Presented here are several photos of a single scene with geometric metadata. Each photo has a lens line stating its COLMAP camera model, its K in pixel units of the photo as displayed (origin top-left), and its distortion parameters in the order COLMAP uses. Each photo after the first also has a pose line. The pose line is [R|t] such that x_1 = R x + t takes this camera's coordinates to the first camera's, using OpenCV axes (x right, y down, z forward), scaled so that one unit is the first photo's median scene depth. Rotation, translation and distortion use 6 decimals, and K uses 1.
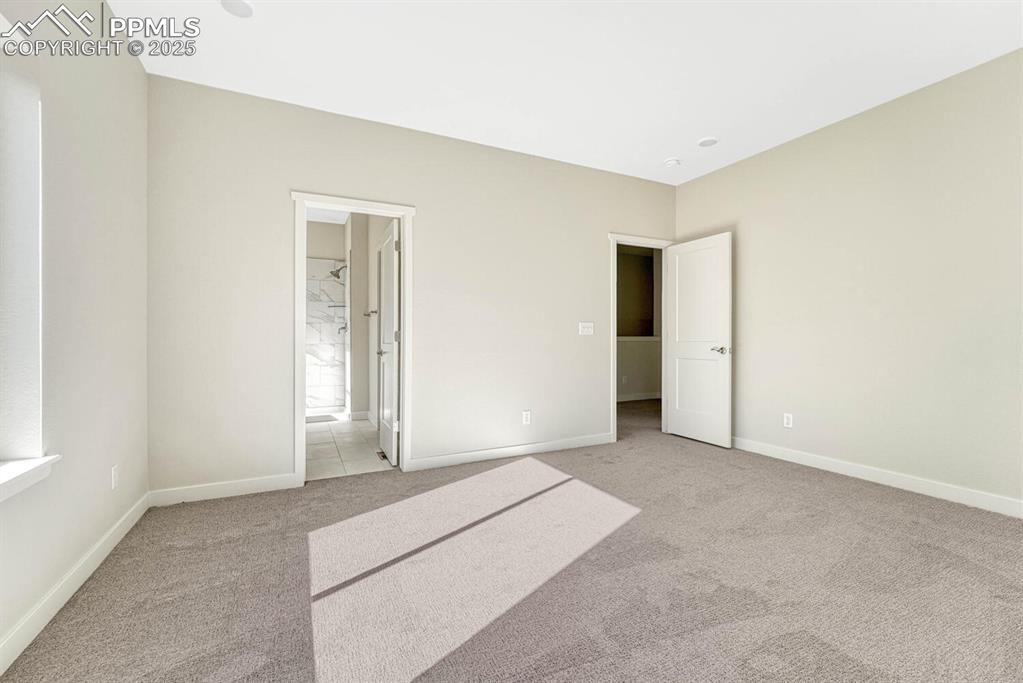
lens RADIAL K [[428.5, 0, 516.5], [0, 428.5, 336.9], [0, 0, 1]] dist [-0.002617, 0.000612]
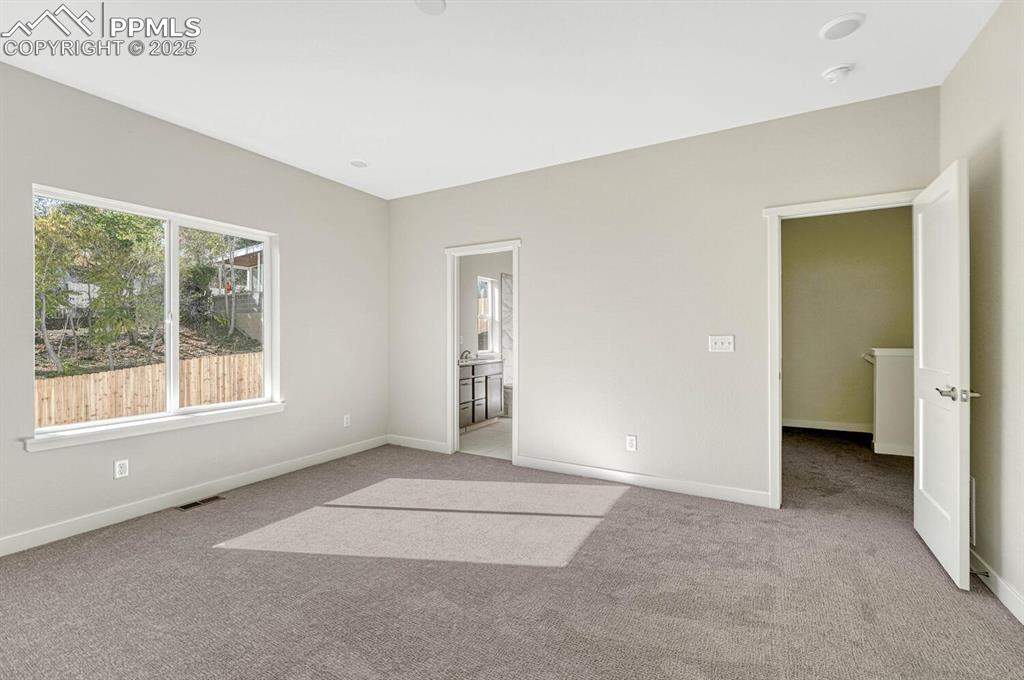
lens RADIAL K [[428.9, 0, 516.3], [0, 428.9, 335.2], [0, 0, 1]] dist [-0.002617, 0.000612]
pose [[0.562730, 0.001665, -0.826639, 0.648754], [-0.000948, 0.999999, 0.001369, -0.040092], [0.826640, 0.000013, 0.562731, 0.303811]]
